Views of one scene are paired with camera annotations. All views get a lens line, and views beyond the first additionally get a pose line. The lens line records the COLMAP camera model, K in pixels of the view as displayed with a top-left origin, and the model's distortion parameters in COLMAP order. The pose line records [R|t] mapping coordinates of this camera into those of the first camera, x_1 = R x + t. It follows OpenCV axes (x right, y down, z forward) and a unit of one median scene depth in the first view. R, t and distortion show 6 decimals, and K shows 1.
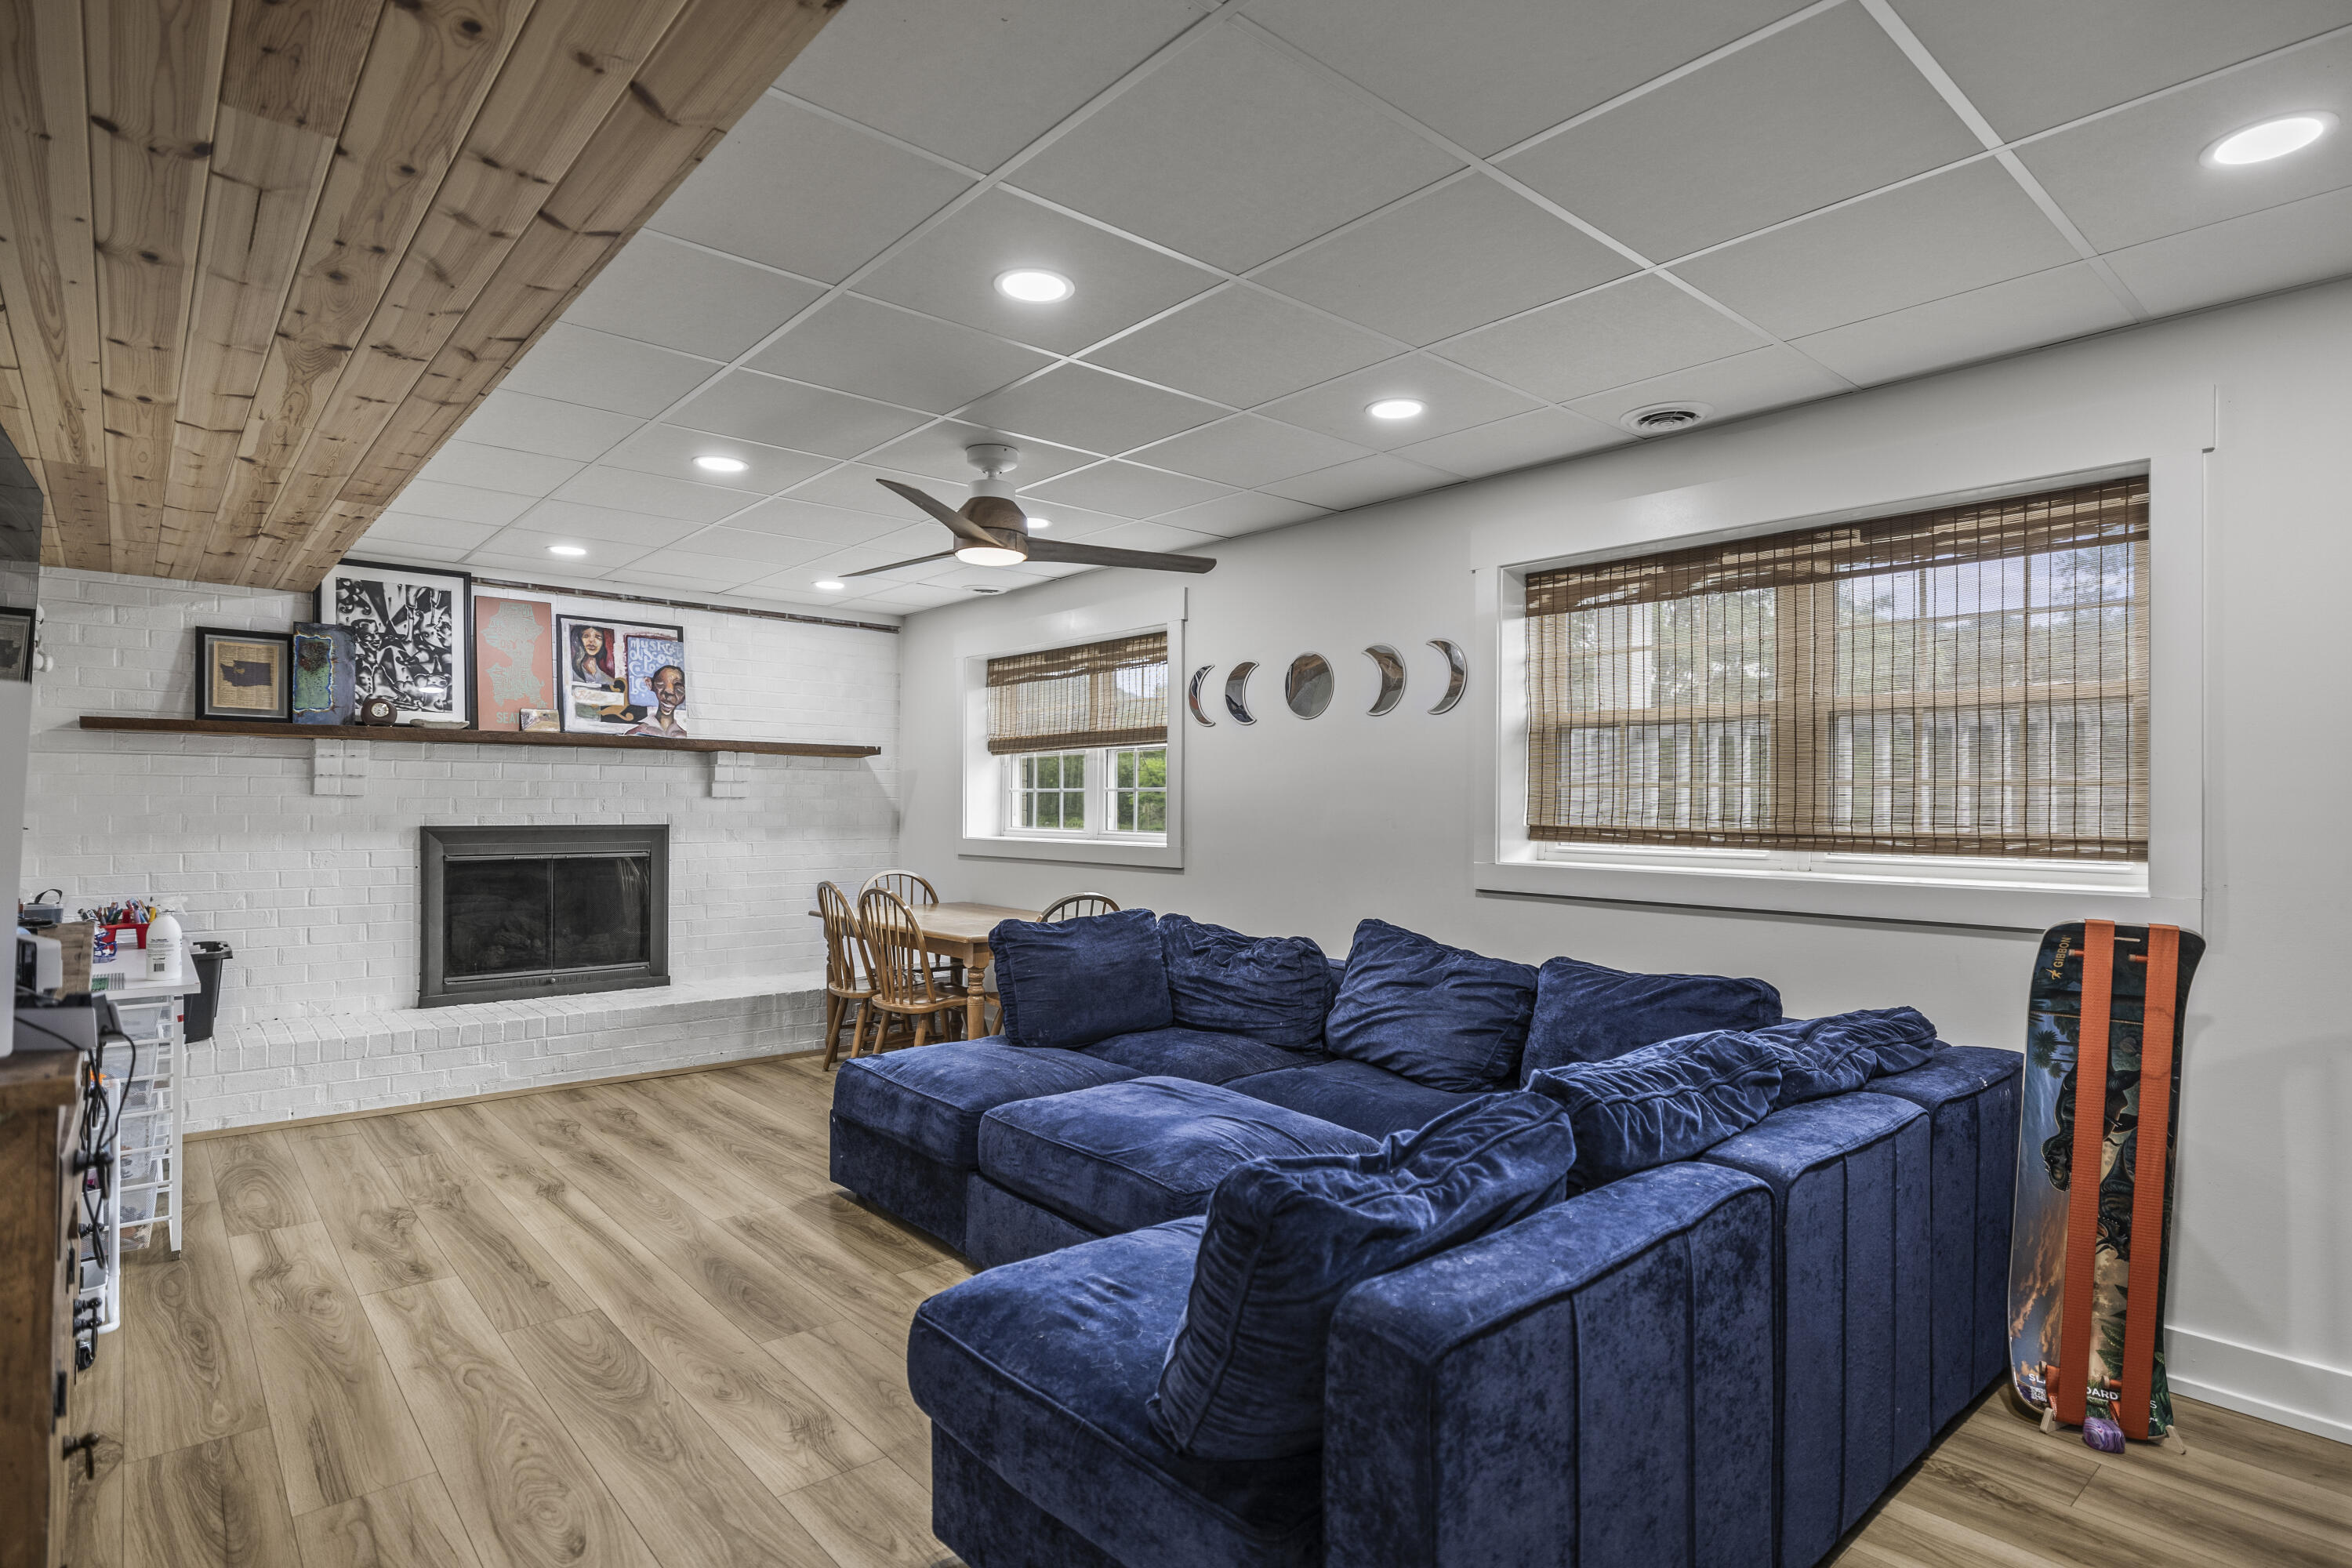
lens RADIAL K [[1210.9, 0, 1175.6], [0, 1210.9, 796.1], [0, 0, 1]] dist [0.005567, -0.000504]
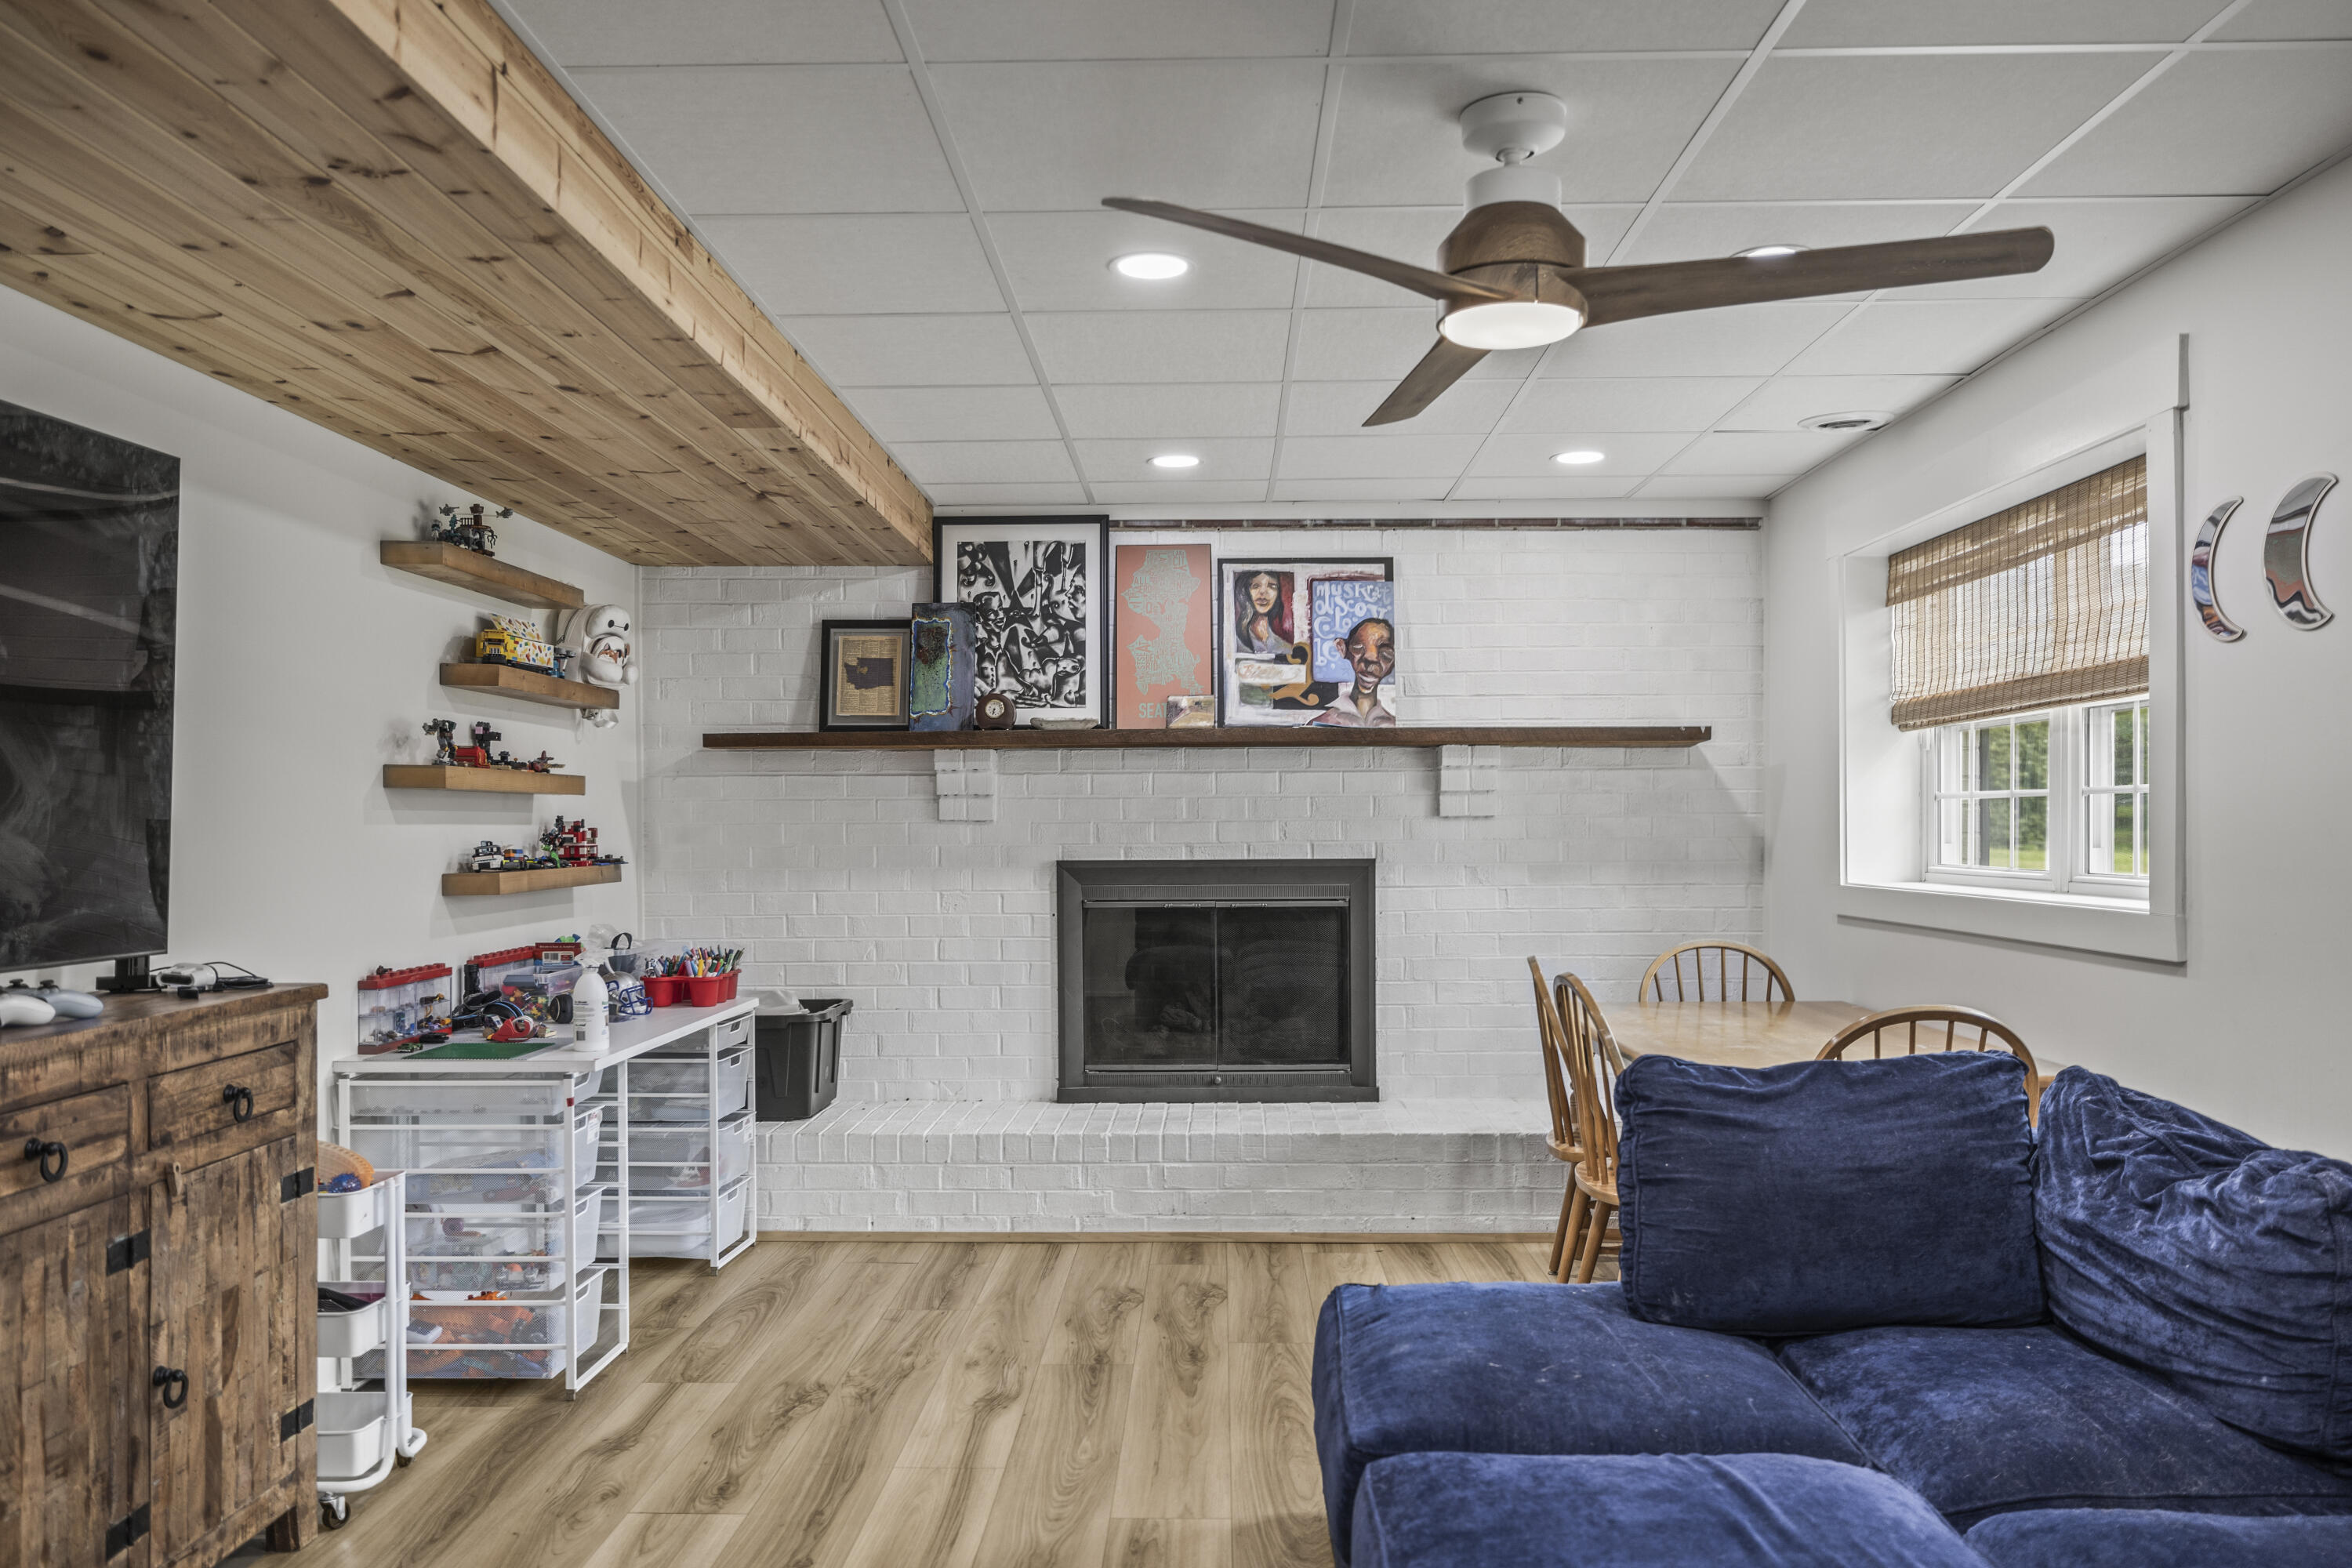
lens RADIAL K [[1714.2, 0, 1184.1], [0, 1714.2, 832.6], [0, 0, 1]] dist [0.005649, -0.003204]
pose [[0.740037, -0.006849, -0.672531, 0.156567], [0.014596, 0.999876, 0.005878, 0.002499], [0.672408, -0.014166, 0.740045, 0.277071]]
